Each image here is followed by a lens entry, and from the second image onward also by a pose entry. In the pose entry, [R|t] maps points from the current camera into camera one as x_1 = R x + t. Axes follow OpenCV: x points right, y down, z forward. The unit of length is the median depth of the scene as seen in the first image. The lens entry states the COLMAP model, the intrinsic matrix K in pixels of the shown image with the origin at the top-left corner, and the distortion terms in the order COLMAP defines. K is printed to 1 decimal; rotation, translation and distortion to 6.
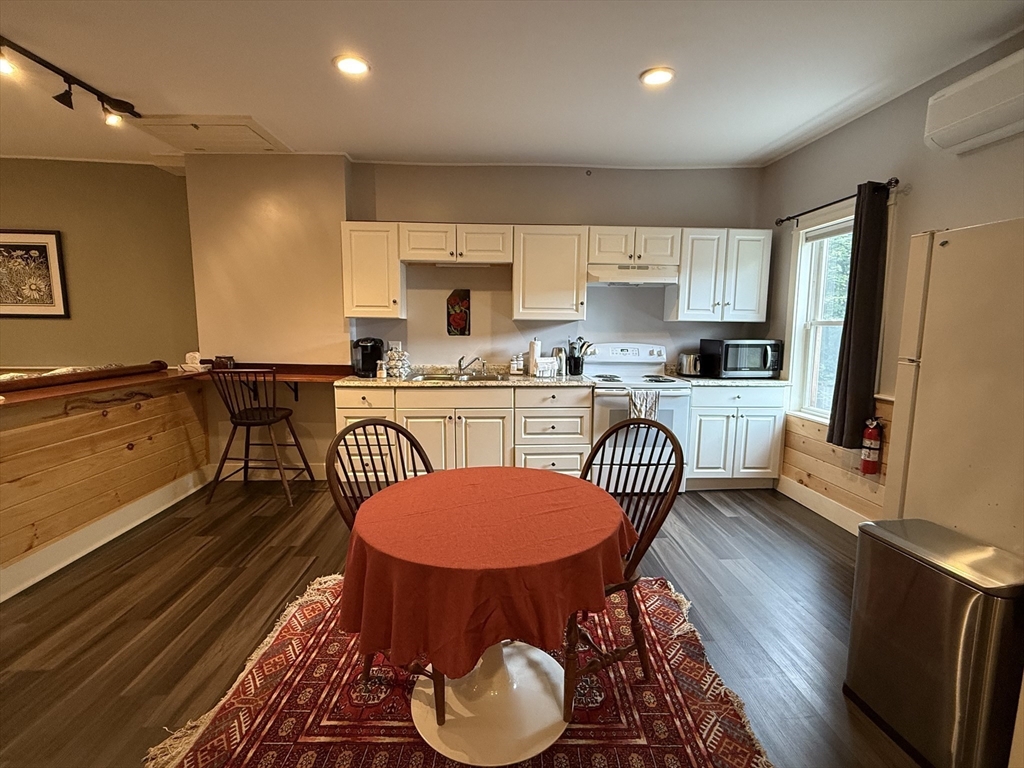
lens RADIAL K [[477.8, 0, 512.0], [0, 477.8, 384.0], [0, 0, 1]] dist [0.001816, 0.000182]
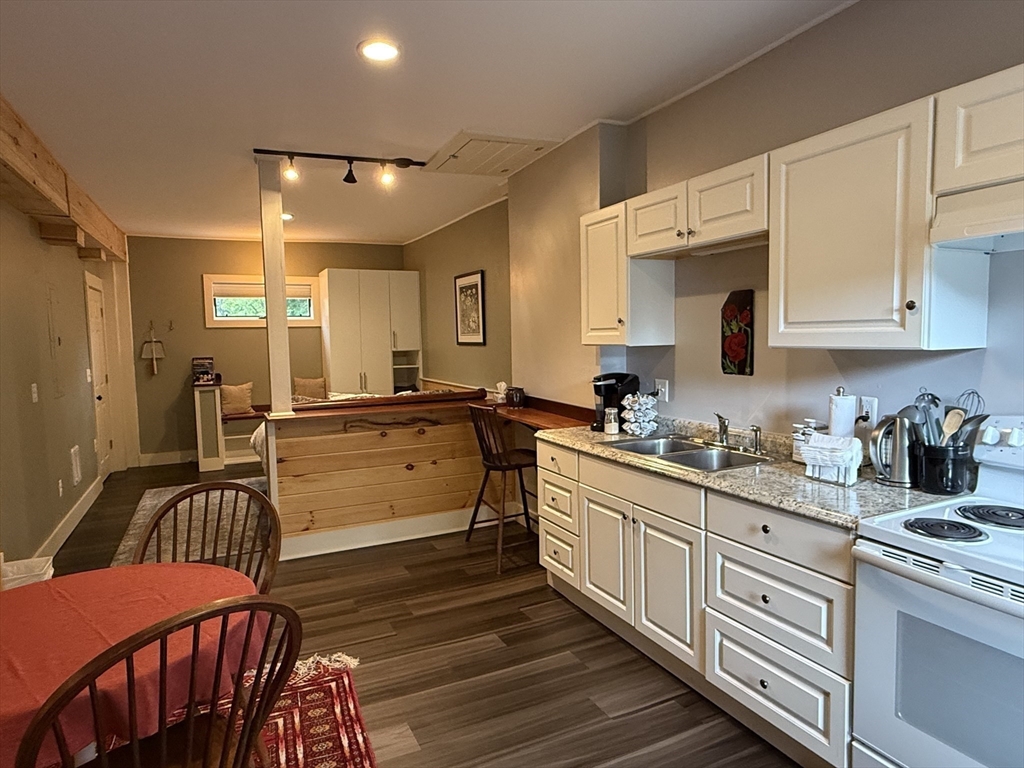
lens RADIAL K [[617.0, 0, 512.0], [0, 617.0, 384.0], [0, 0, 1]] dist [-0.003463, -0.000694]
pose [[0.391471, 0.055424, -0.918520, 0.478834], [-0.089191, 0.995770, 0.022073, -0.091369], [0.915858, 0.073282, 0.394758, 0.532982]]
